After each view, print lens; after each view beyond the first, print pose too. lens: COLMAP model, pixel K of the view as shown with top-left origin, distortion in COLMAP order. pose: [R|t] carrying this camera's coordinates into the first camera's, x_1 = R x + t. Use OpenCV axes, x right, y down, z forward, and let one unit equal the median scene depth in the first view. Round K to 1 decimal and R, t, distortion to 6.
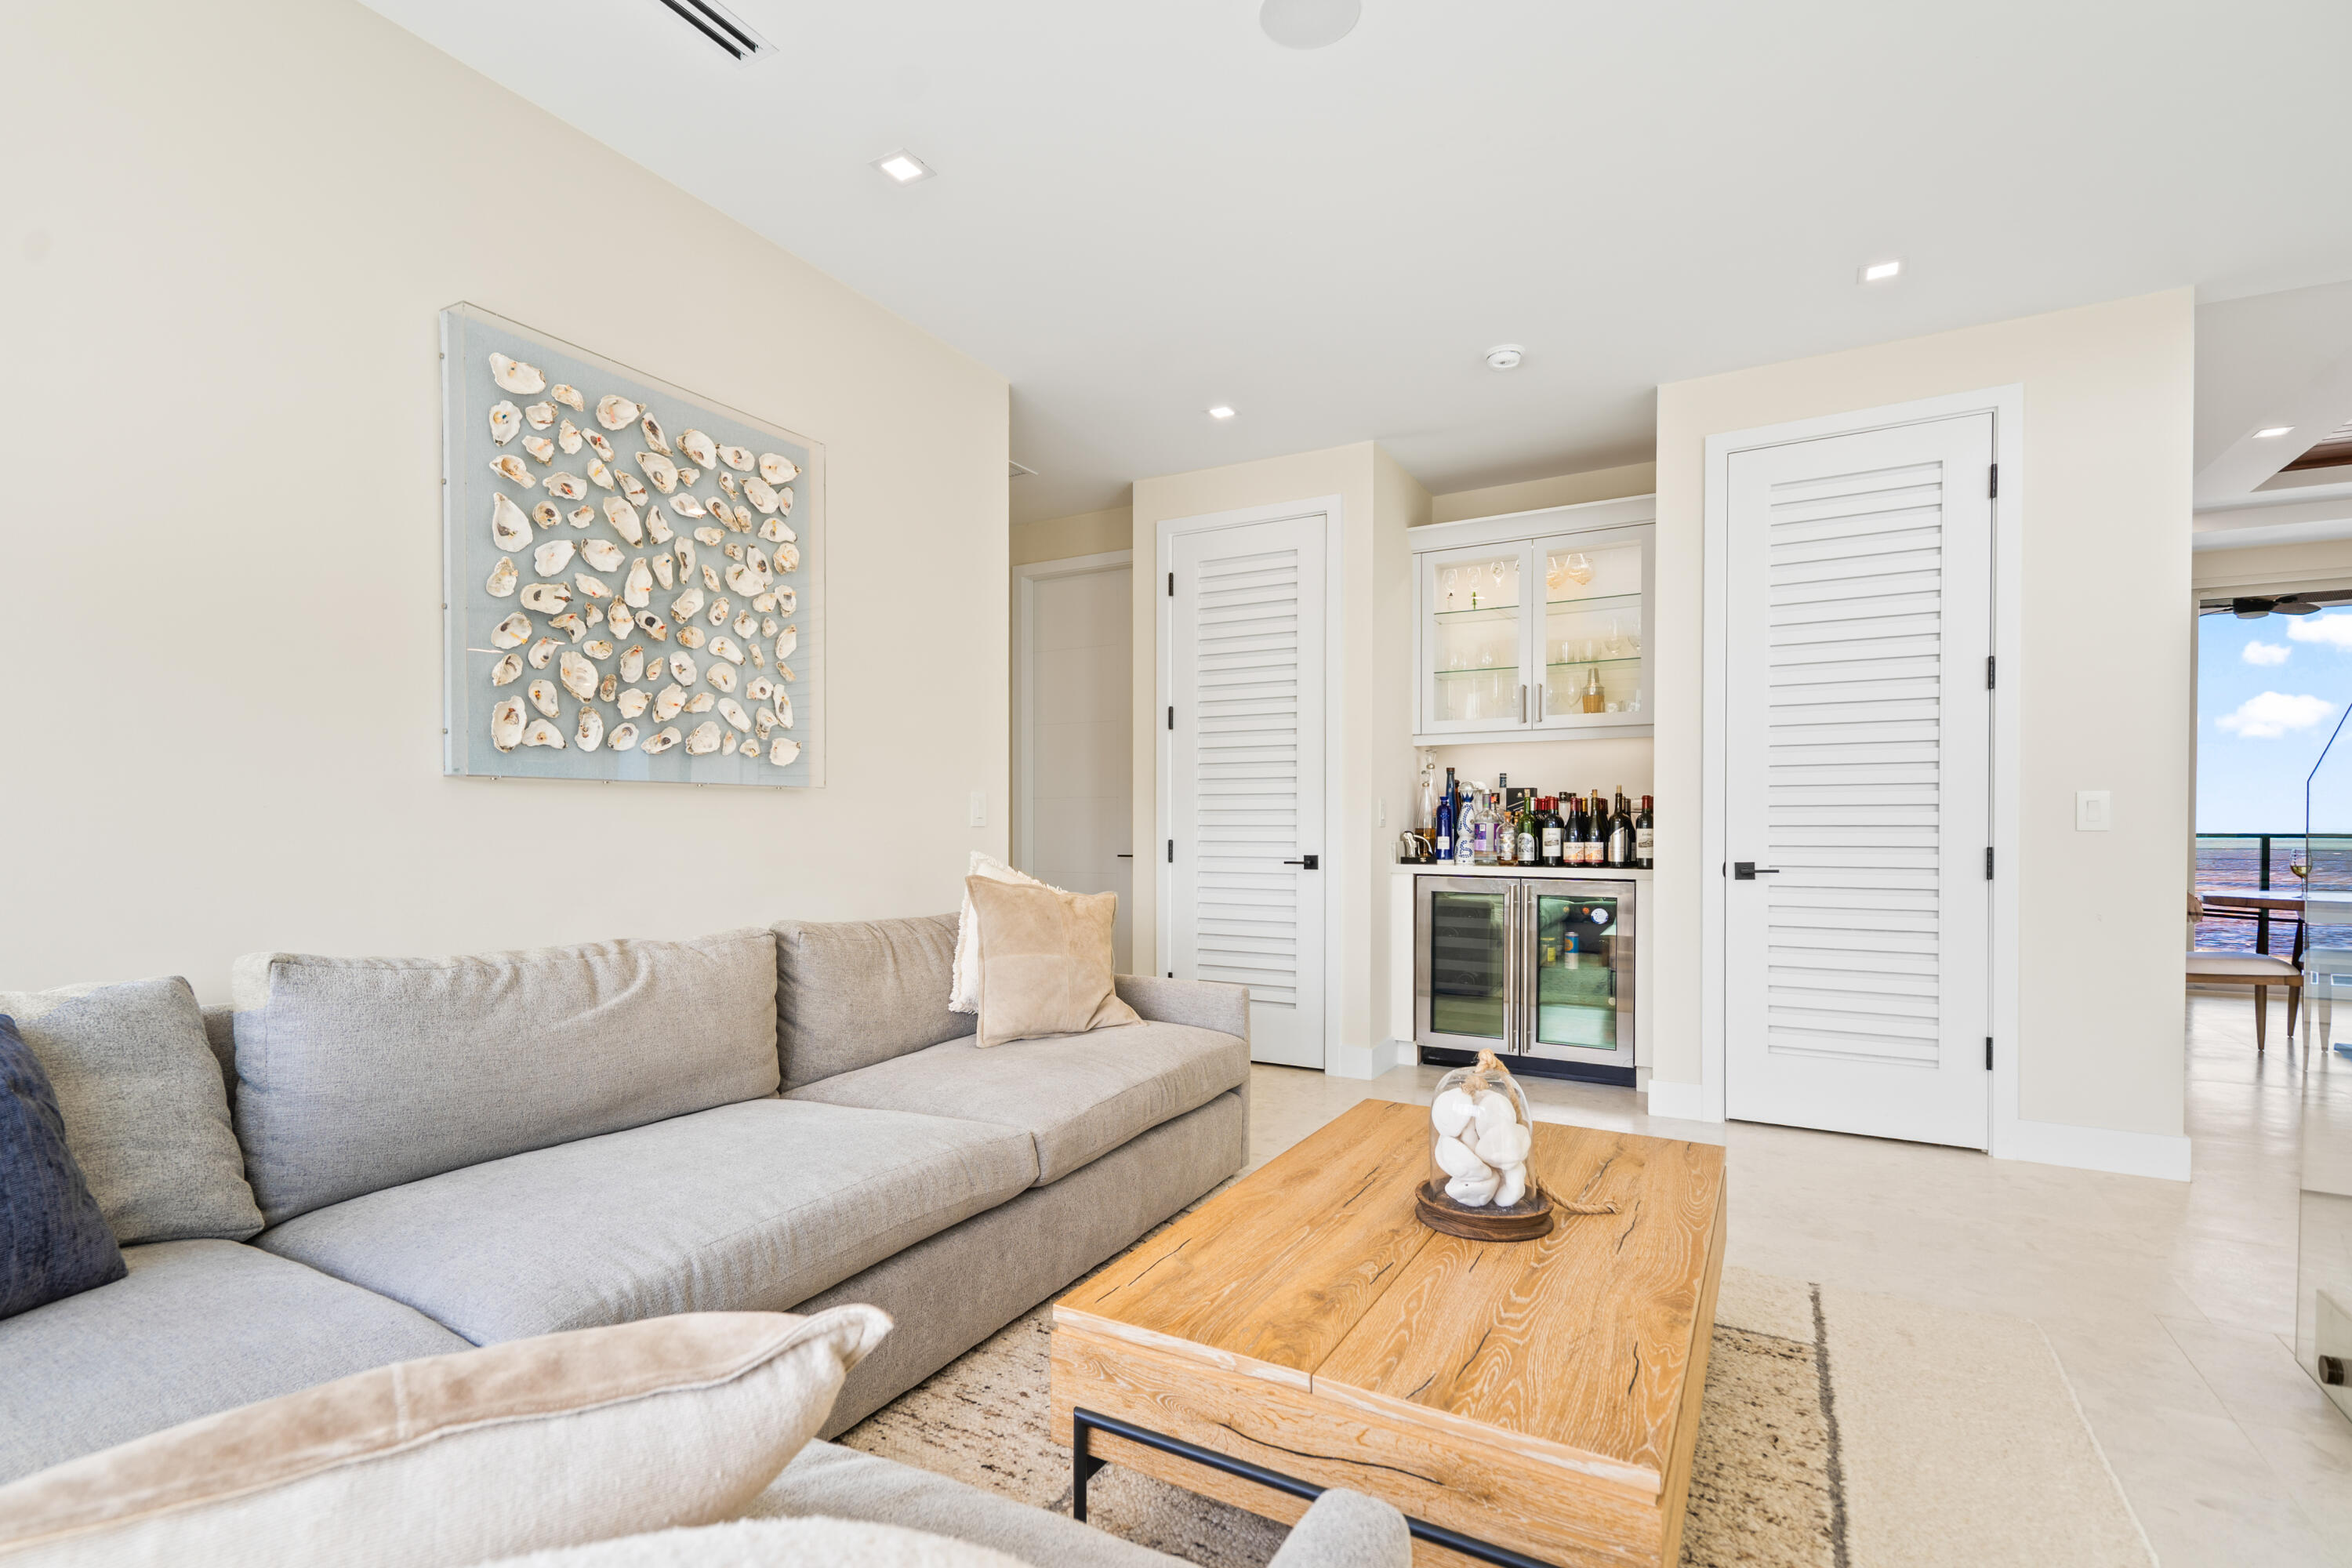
lens RADIAL K [[1058.1, 0, 1177.7], [0, 1058.1, 796.5], [0, 0, 1]] dist [0.003539, -0.000397]
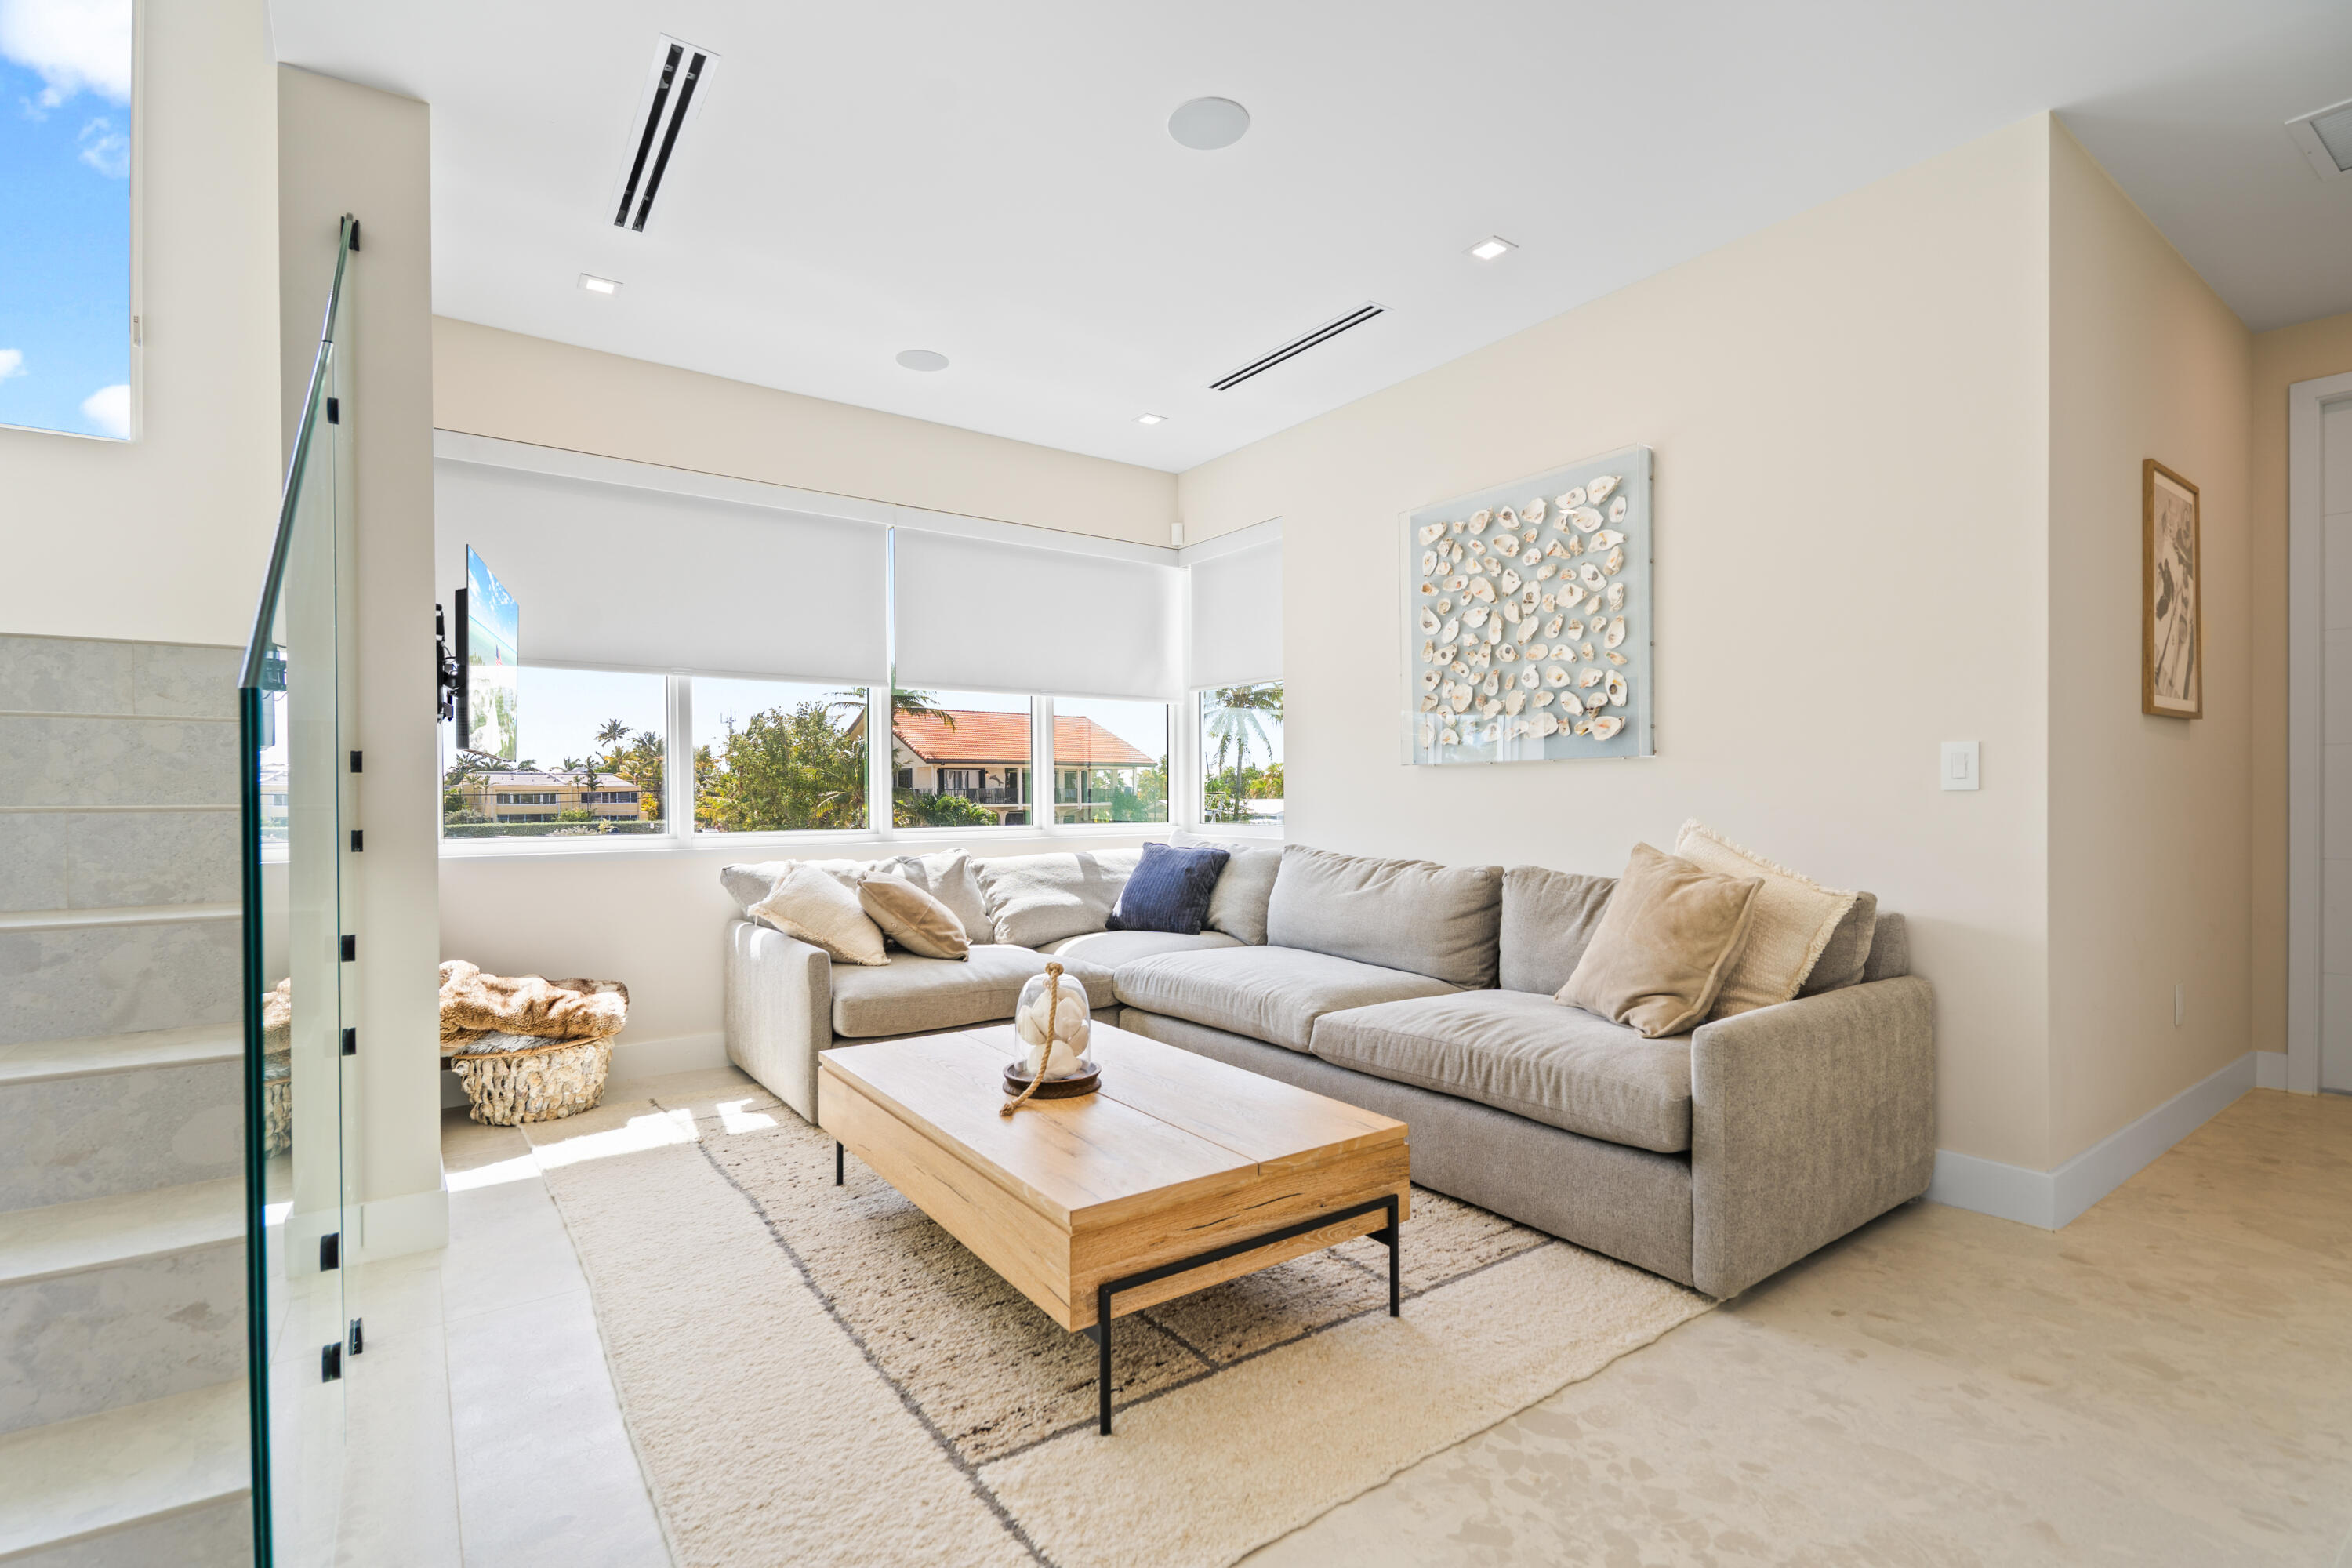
lens RADIAL K [[1055.2, 0, 1168.3], [0, 1055.2, 795.6], [0, 0, 1]] dist [0.003952, -0.000134]
pose [[-0.425928, -0.009710, -0.904705, 0.984219], [0.020537, 0.999581, -0.020397, 0.050927], [0.904524, -0.027267, -0.425550, 1.175668]]
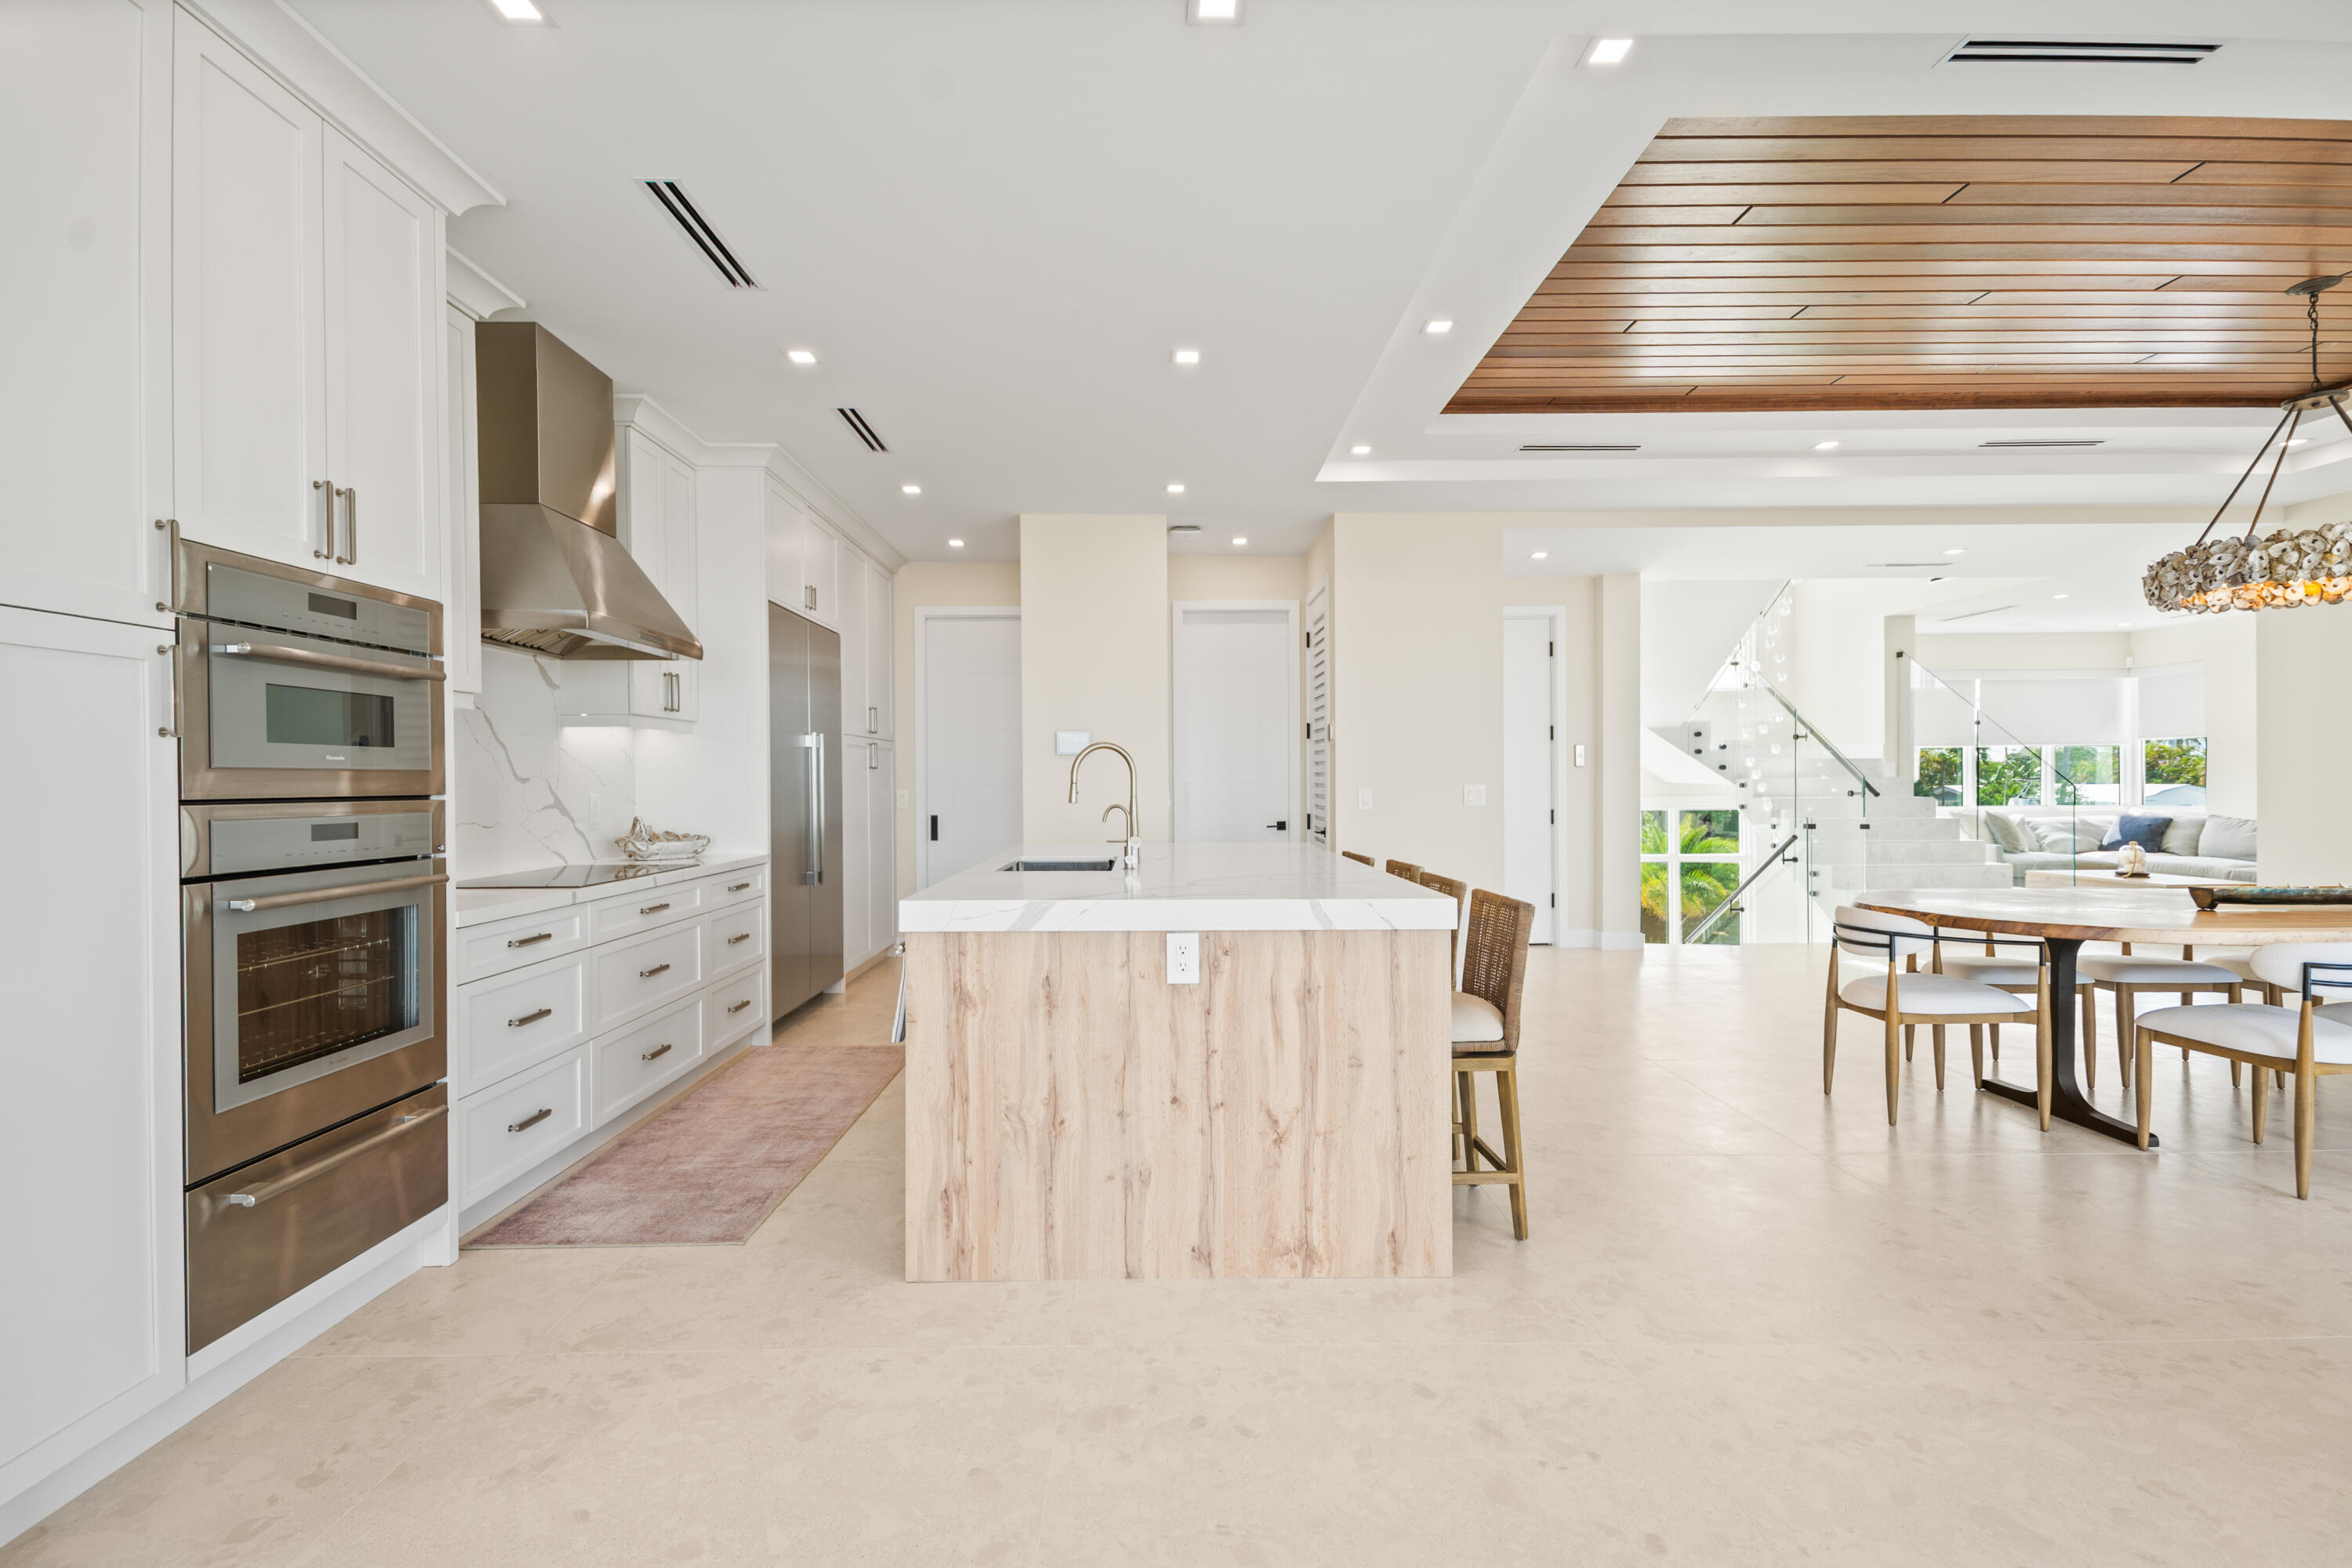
lens RADIAL K [[1077.4, 0, 1165.6], [0, 1077.4, 788.9], [0, 0, 1]] dist [0.033563, -0.017843]
pose [[-0.864613, -0.003747, -0.502425, 4.504939], [0.007615, 0.999760, -0.020560, 0.058318], [0.502381, -0.021602, -0.864376, 2.119732]]
